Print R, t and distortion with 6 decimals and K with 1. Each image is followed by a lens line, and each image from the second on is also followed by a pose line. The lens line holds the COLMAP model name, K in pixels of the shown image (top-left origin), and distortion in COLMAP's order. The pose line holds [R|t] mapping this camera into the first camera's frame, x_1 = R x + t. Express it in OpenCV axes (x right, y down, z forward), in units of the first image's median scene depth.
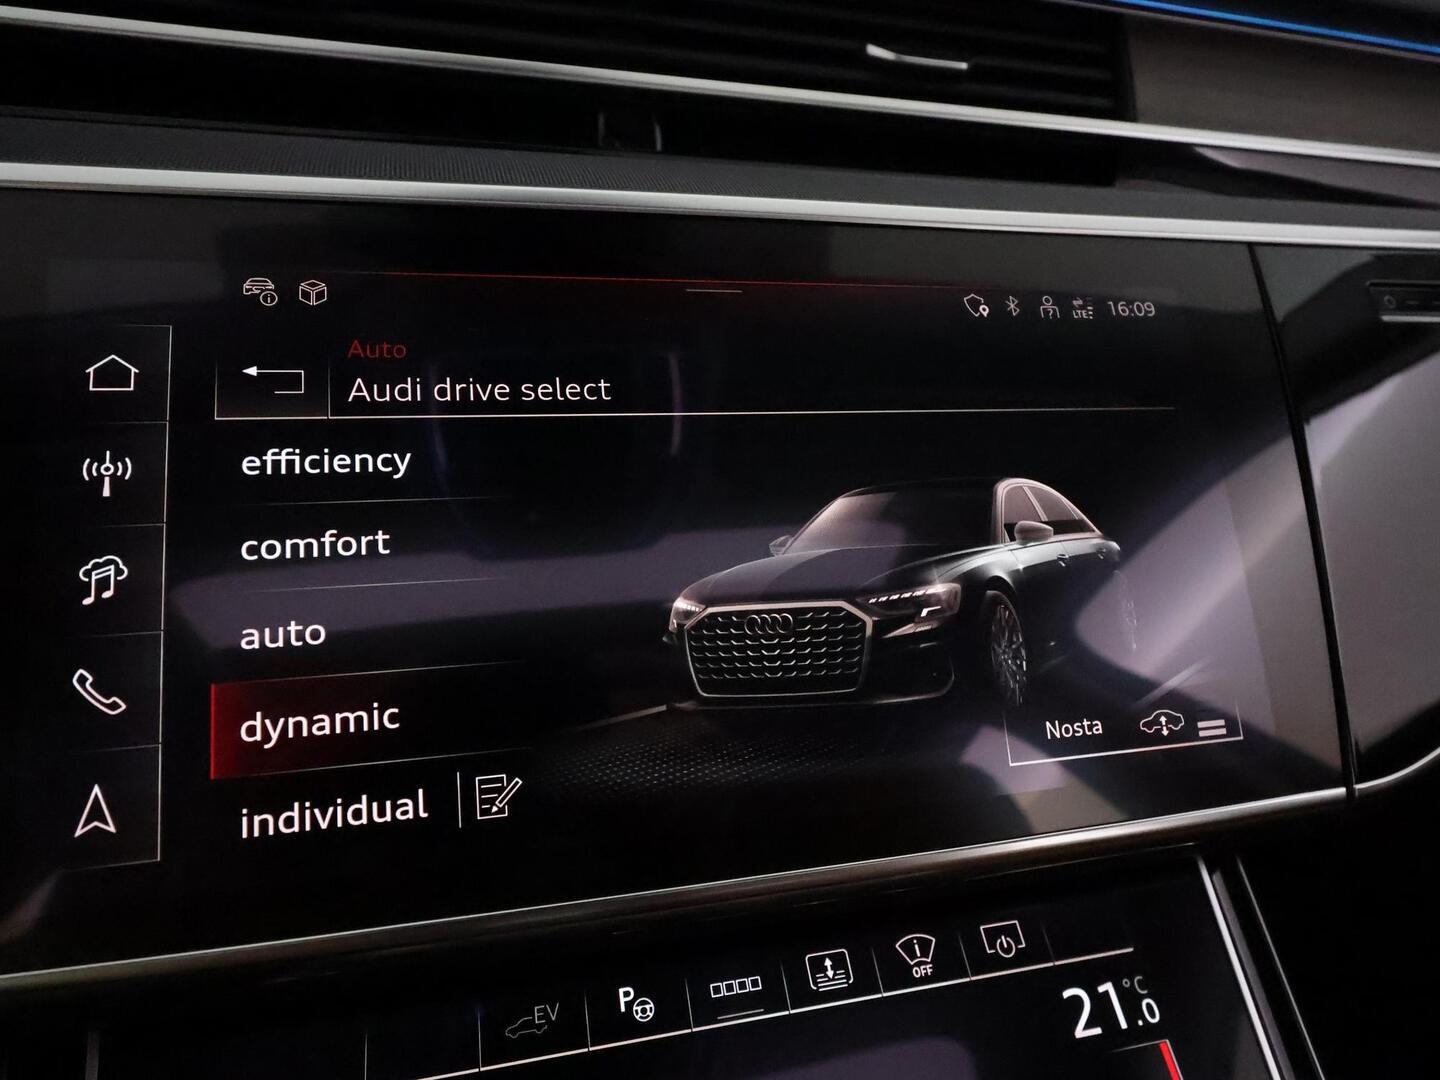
lens RADIAL K [[854.9, 0, 735.8], [0, 854.9, 532.1], [0, 0, 1]] dist [-0.000219, -0.000265]
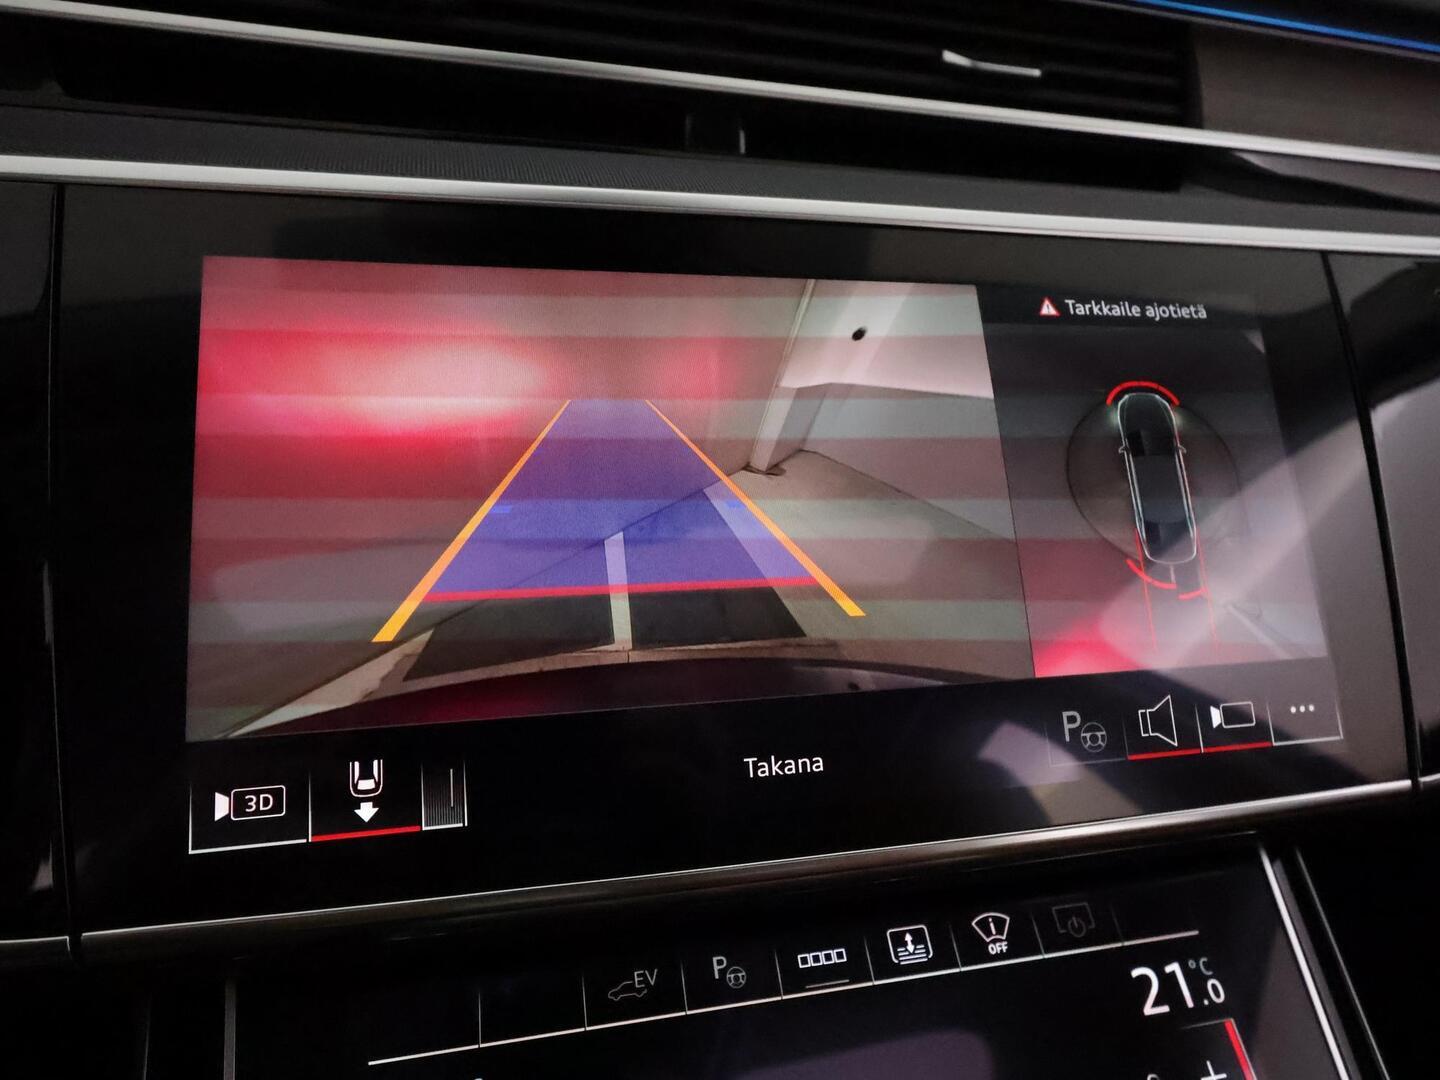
lens RADIAL K [[845.6, 0, 720.0], [0, 845.6, 540.0], [0, 0, 1]] dist [-0.001506, 0.000350]
pose [[0.999757, 0.016571, -0.014537, -0.113339], [-0.016339, 0.999740, 0.015921, 0.003680], [0.014797, -0.015680, 0.999768, -0.030545]]
